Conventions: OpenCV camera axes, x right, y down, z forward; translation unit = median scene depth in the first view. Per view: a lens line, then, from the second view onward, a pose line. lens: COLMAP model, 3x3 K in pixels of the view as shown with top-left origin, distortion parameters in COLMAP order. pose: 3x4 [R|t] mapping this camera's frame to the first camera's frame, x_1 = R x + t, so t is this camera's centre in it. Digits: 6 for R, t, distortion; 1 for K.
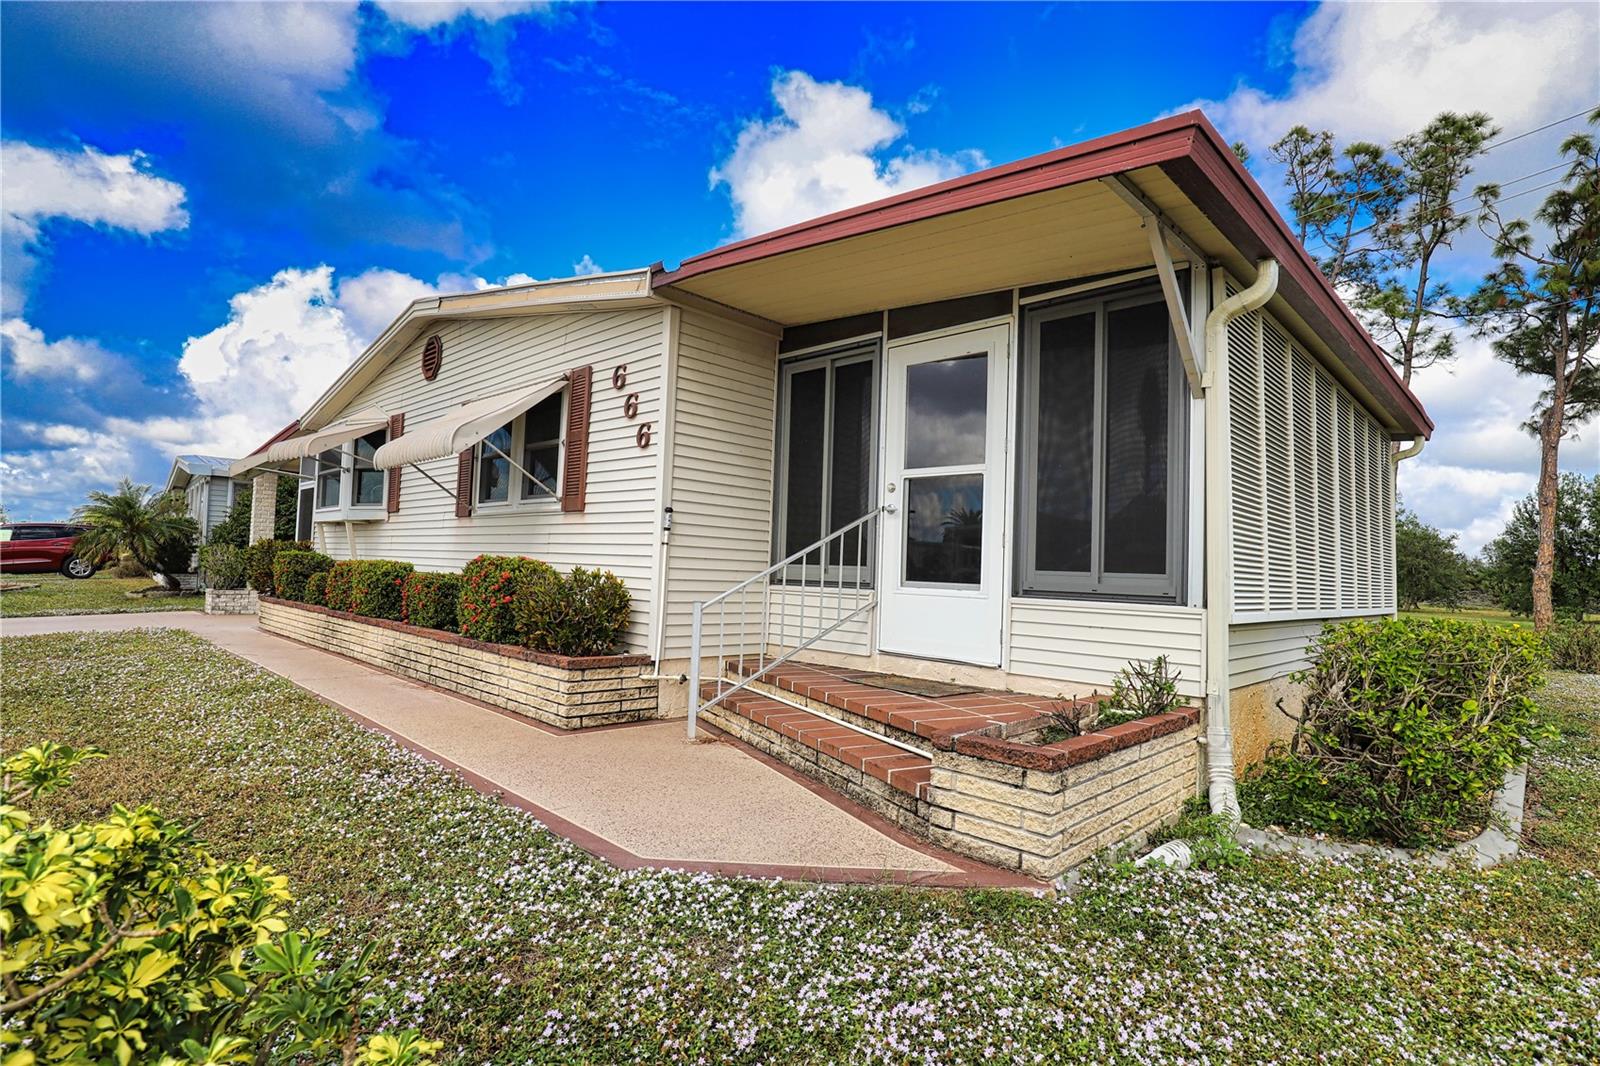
lens RADIAL K [[793.0, 0, 805.5], [0, 793.0, 540.1], [0, 0, 1]] dist [-0.030792, 0.008124]
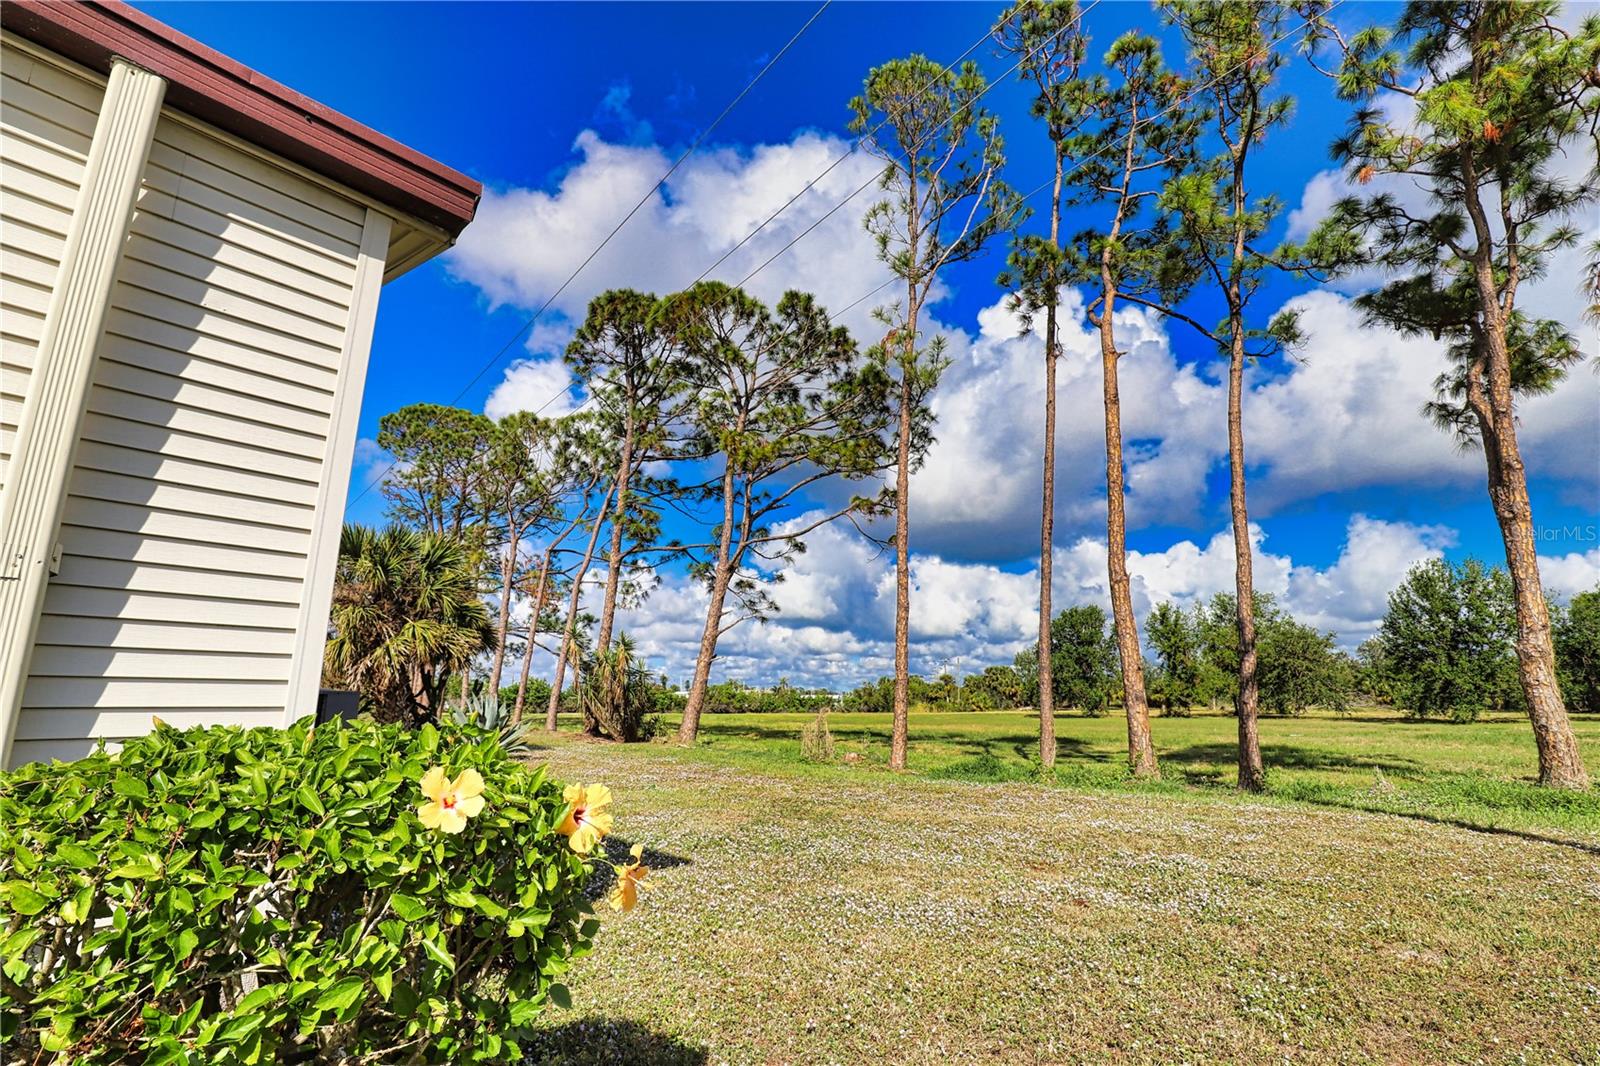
lens RADIAL K [[727.5, 0, 806.8], [0, 727.5, 541.7], [0, 0, 1]] dist [-0.029289, 0.000177]
pose [[0.996885, -0.024184, 0.075071, 1.311662], [0.036872, 0.984313, -0.172536, 0.105863], [-0.069720, 0.174767, 0.982138, 1.676876]]
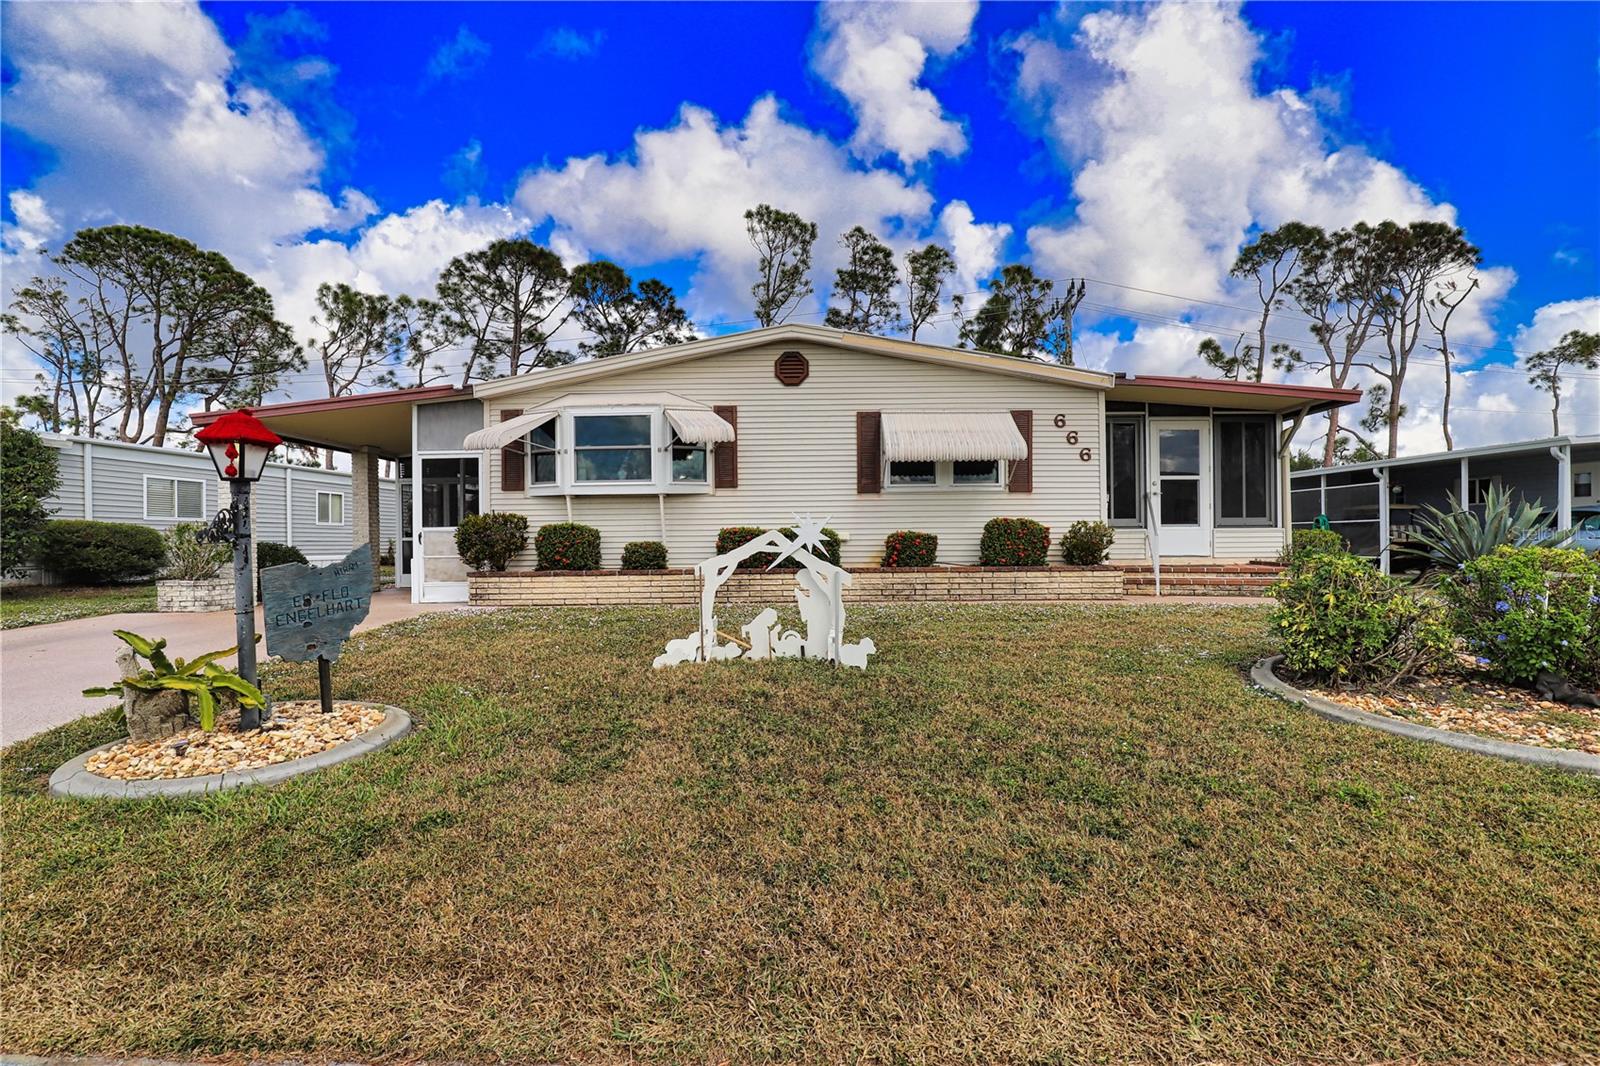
lens RADIAL K [[731.2, 0, 808.4], [0, 731.2, 539.4], [0, 0, 1]] dist [-0.033860, 0.000711]
pose [[0.729835, -0.040956, 0.682395, -1.416520], [0.008299, 0.998661, 0.051062, -0.014435], [-0.683573, -0.031604, 0.729198, 0.110948]]
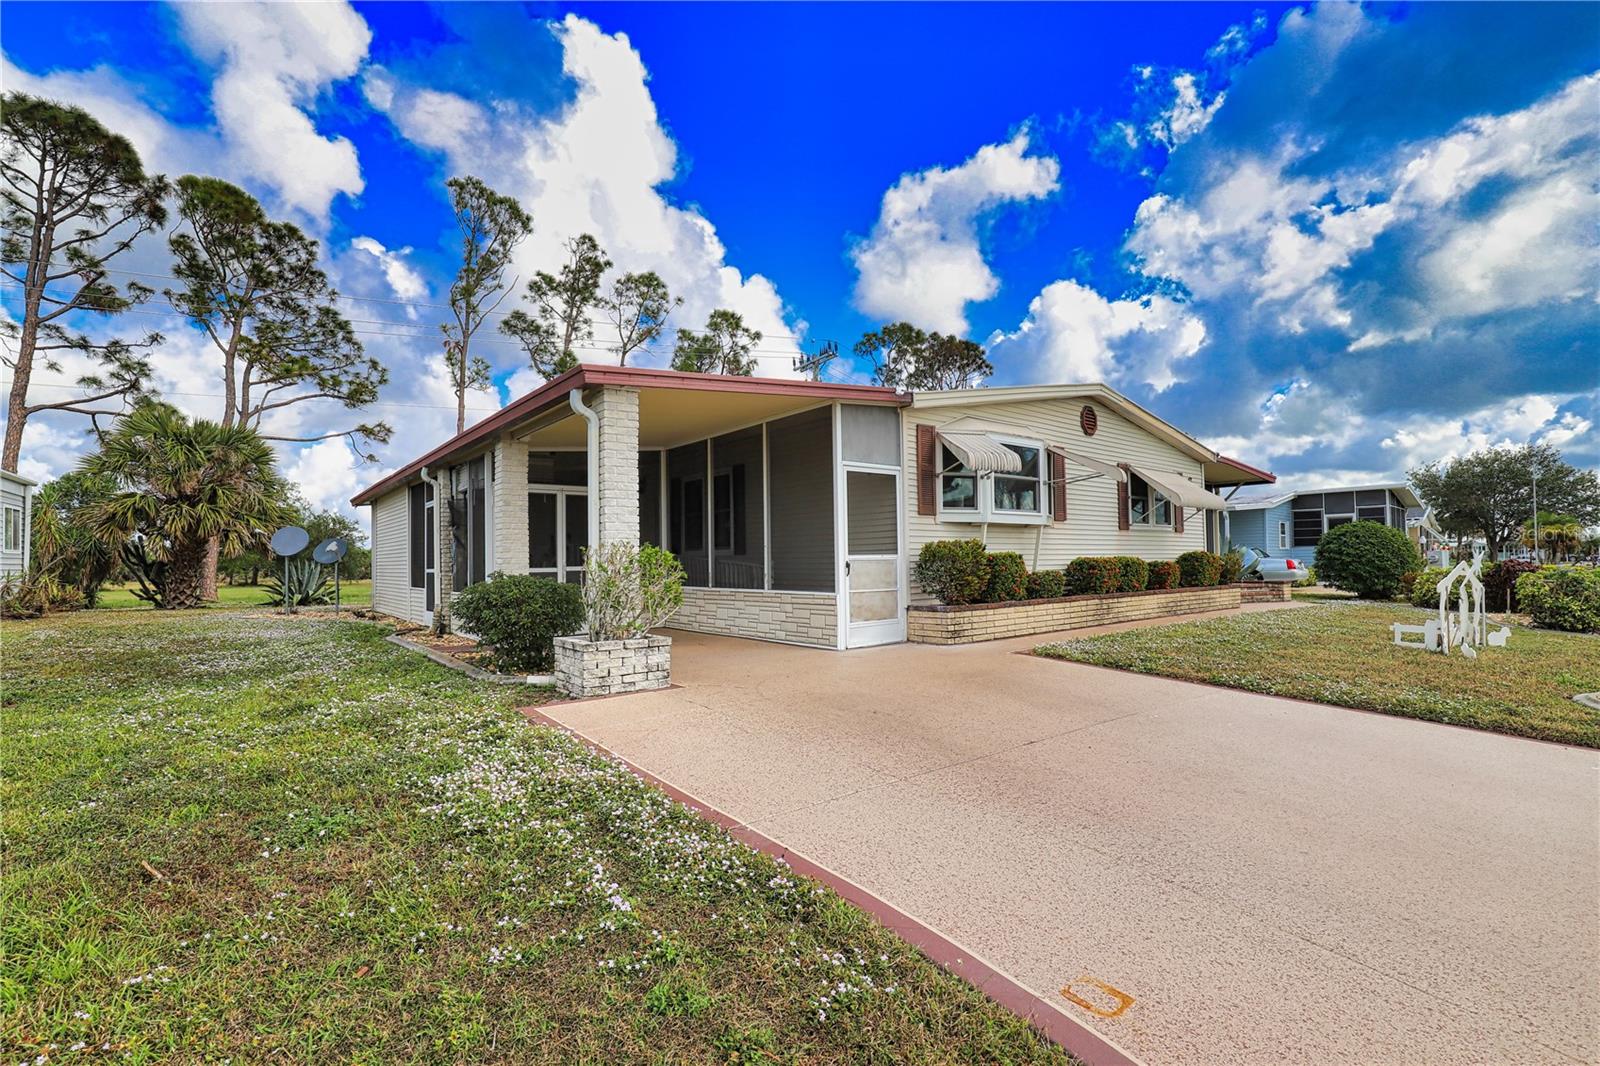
lens RADIAL K [[731.2, 0, 808.4], [0, 731.2, 539.4], [0, 0, 1]] dist [-0.033860, 0.000711]
pose [[0.122530, -0.004256, 0.992456, -2.115230], [-0.021800, 0.999738, 0.006978, -0.004059], [-0.992225, -0.022490, 0.122405, 1.496129]]
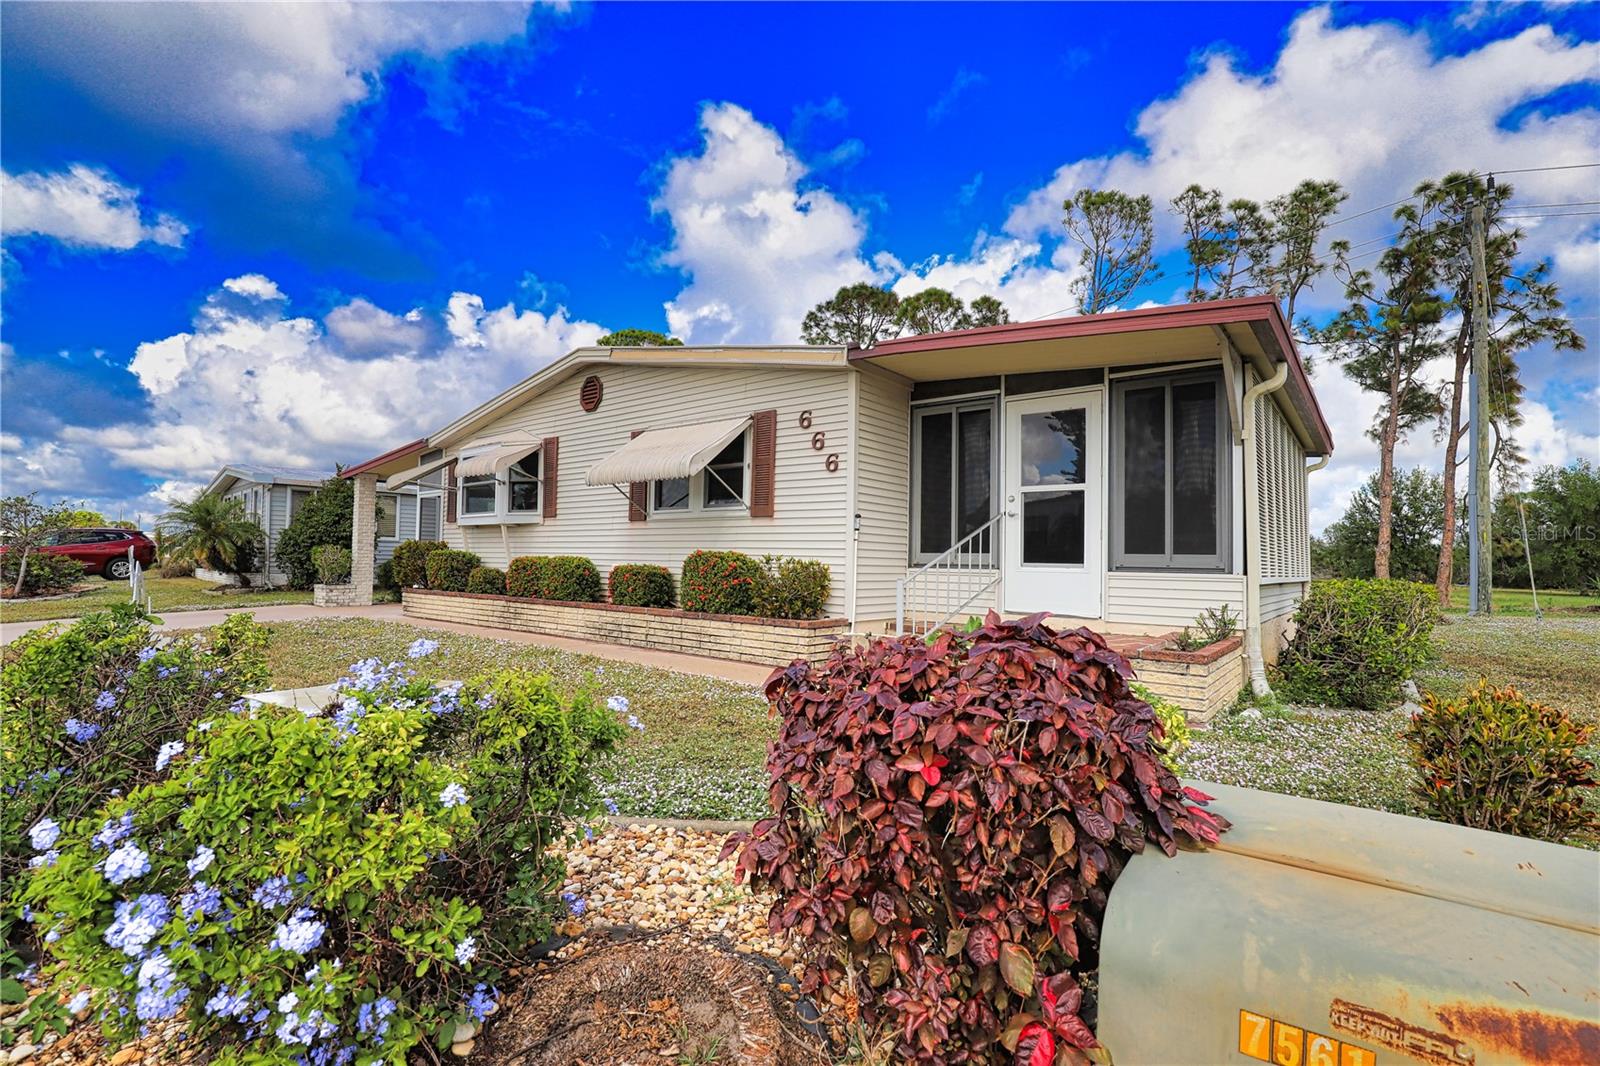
lens RADIAL K [[727.5, 0, 806.8], [0, 727.5, 541.7], [0, 0, 1]] dist [-0.029289, 0.000177]
pose [[0.995502, -0.016385, 0.093317, -0.271390], [0.015052, 0.999775, 0.014975, -0.009189], [-0.093541, -0.013503, 0.995524, -0.201728]]
